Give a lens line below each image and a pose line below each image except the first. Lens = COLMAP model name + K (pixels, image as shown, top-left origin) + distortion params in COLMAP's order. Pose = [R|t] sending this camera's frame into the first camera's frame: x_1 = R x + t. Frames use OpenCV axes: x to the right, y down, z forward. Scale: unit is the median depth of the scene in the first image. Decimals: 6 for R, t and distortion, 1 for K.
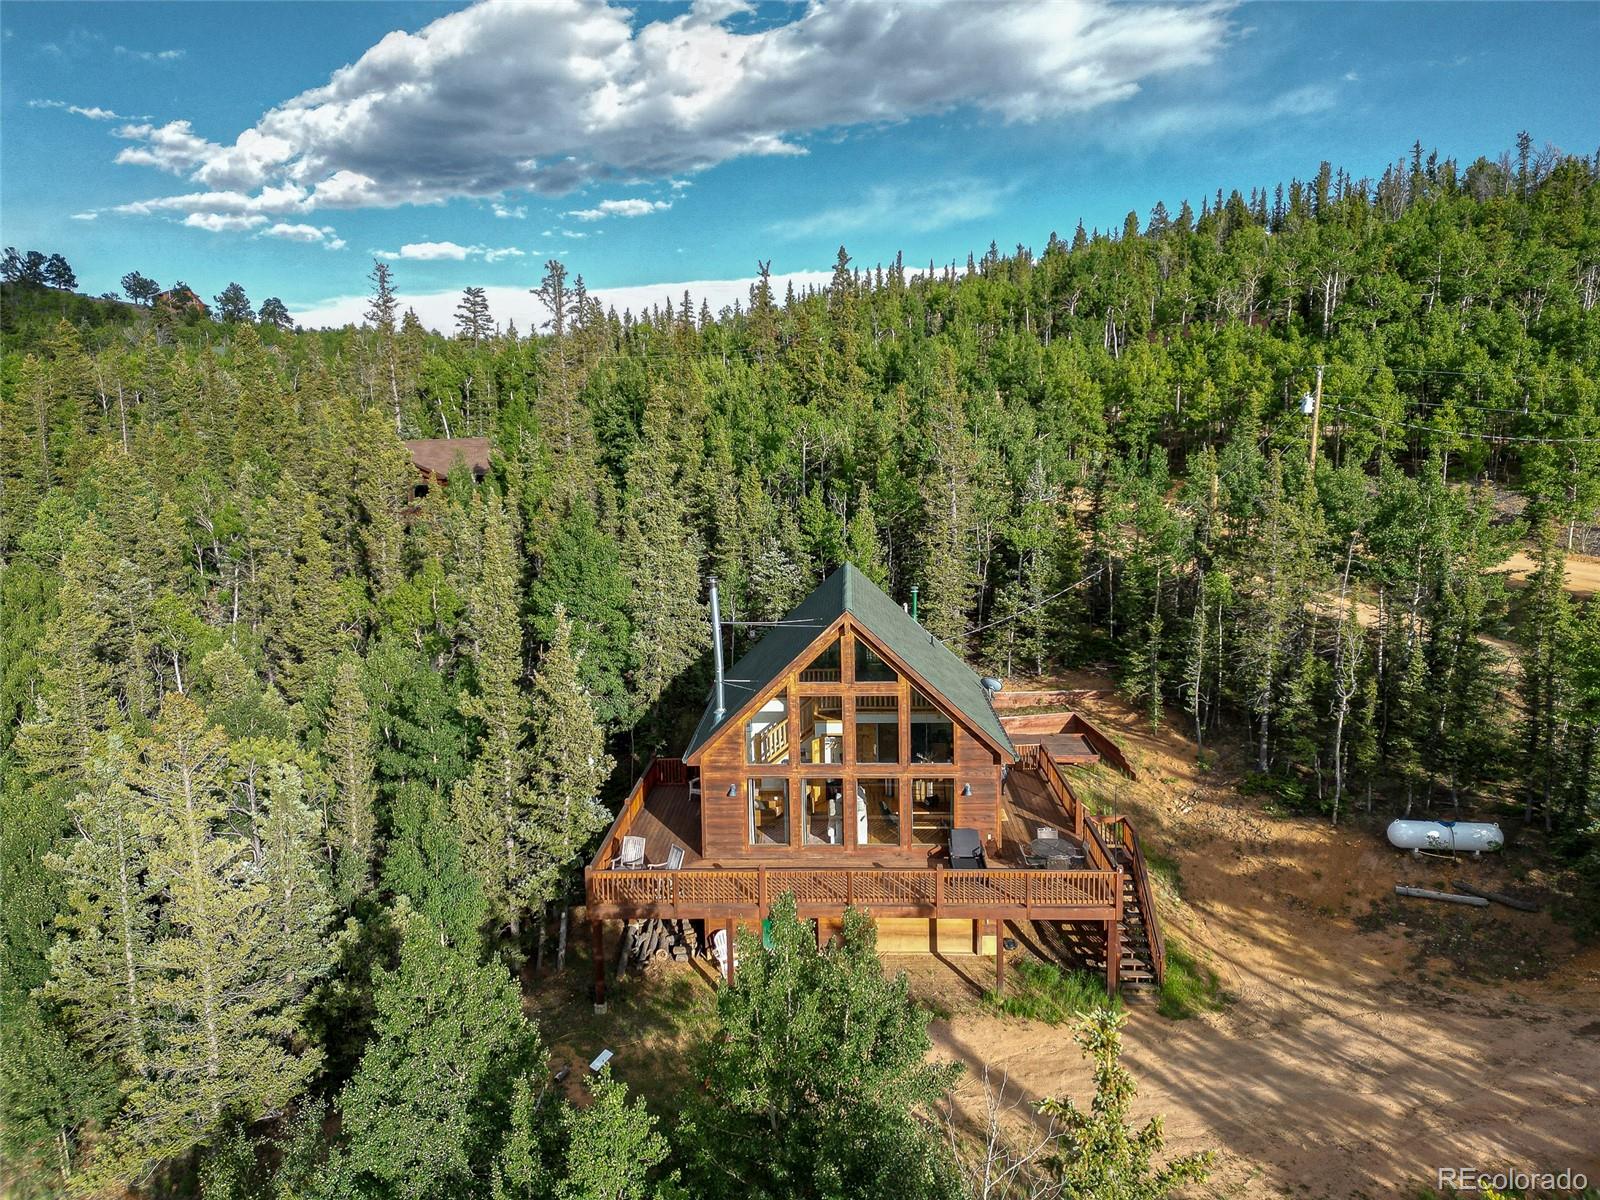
lens RADIAL K [[1094.9, 0, 800.0], [0, 1094.9, 600.0], [0, 0, 1]] dist [0.117801, -0.127622]
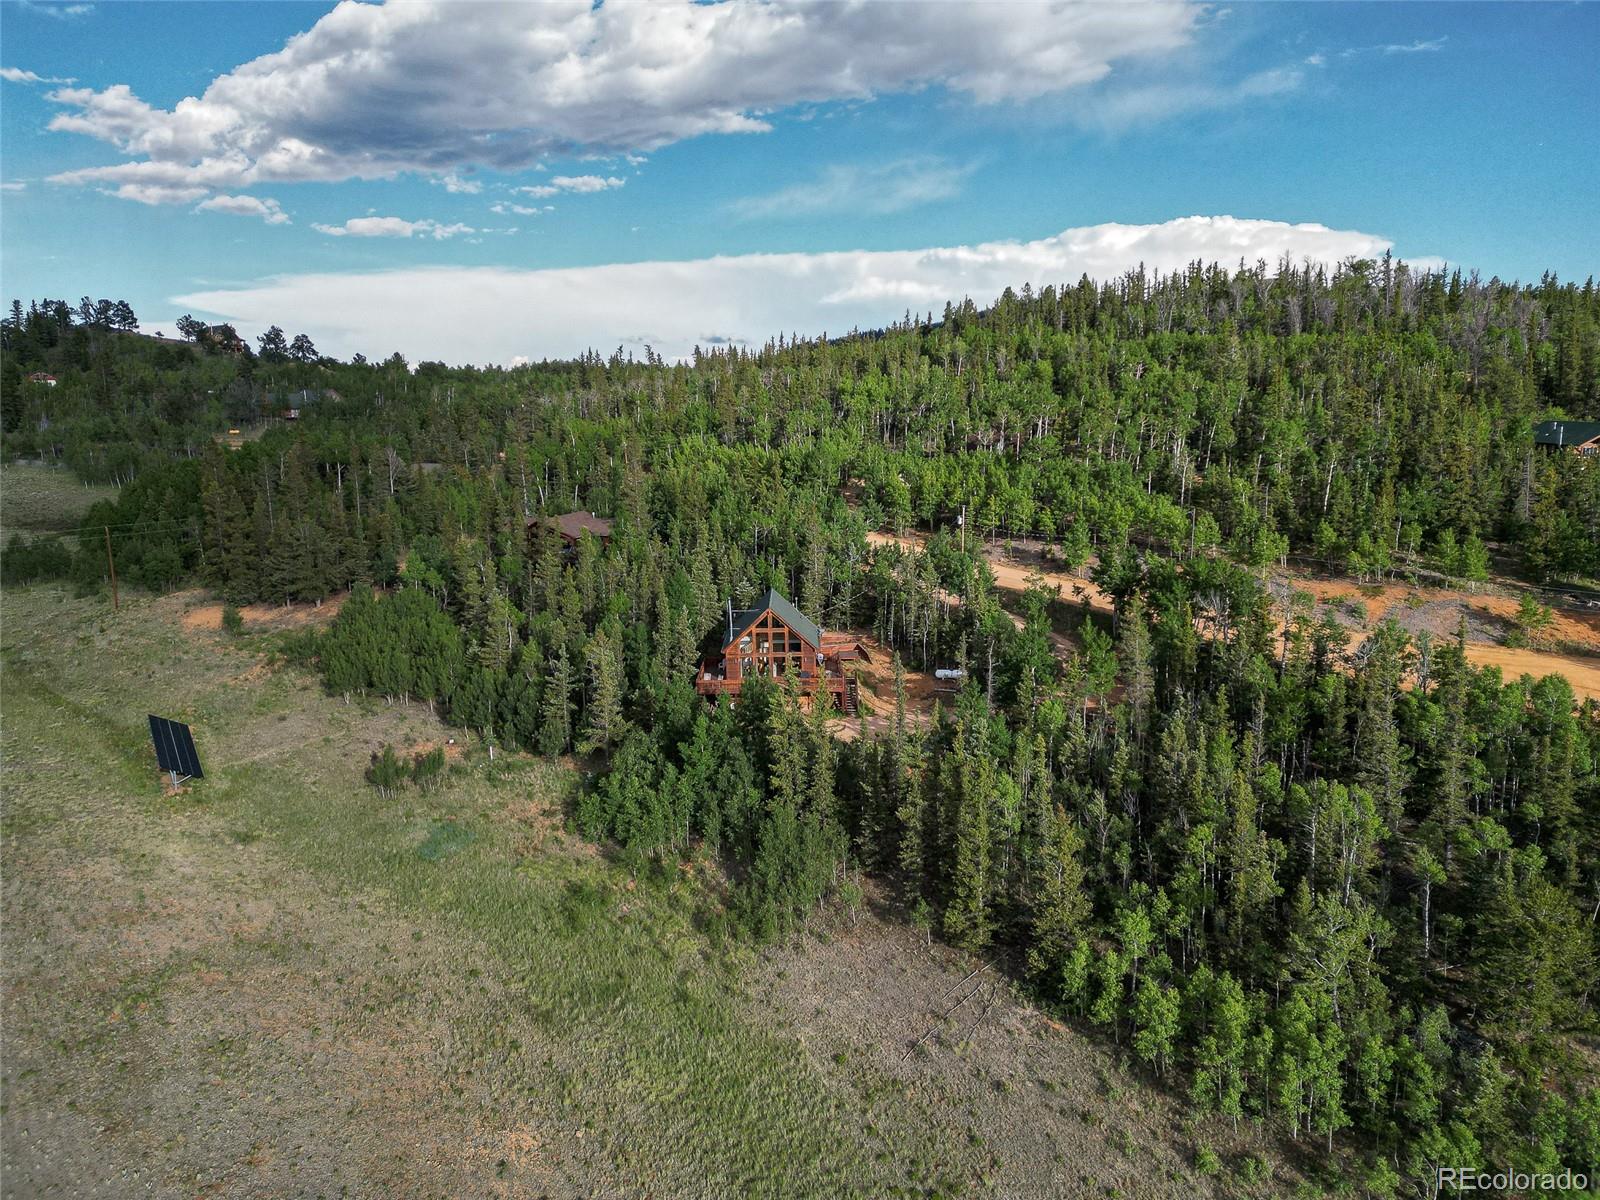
lens RADIAL K [[1094.9, 0, 800.0], [0, 1094.9, 600.0], [0, 0, 1]] dist [0.117801, -0.127622]
pose [[0.999030, -0.006101, 0.043614, -0.007633], [0.005447, 0.999871, 0.015081, -0.048242], [-0.043700, -0.014829, 0.998935, -1.819770]]
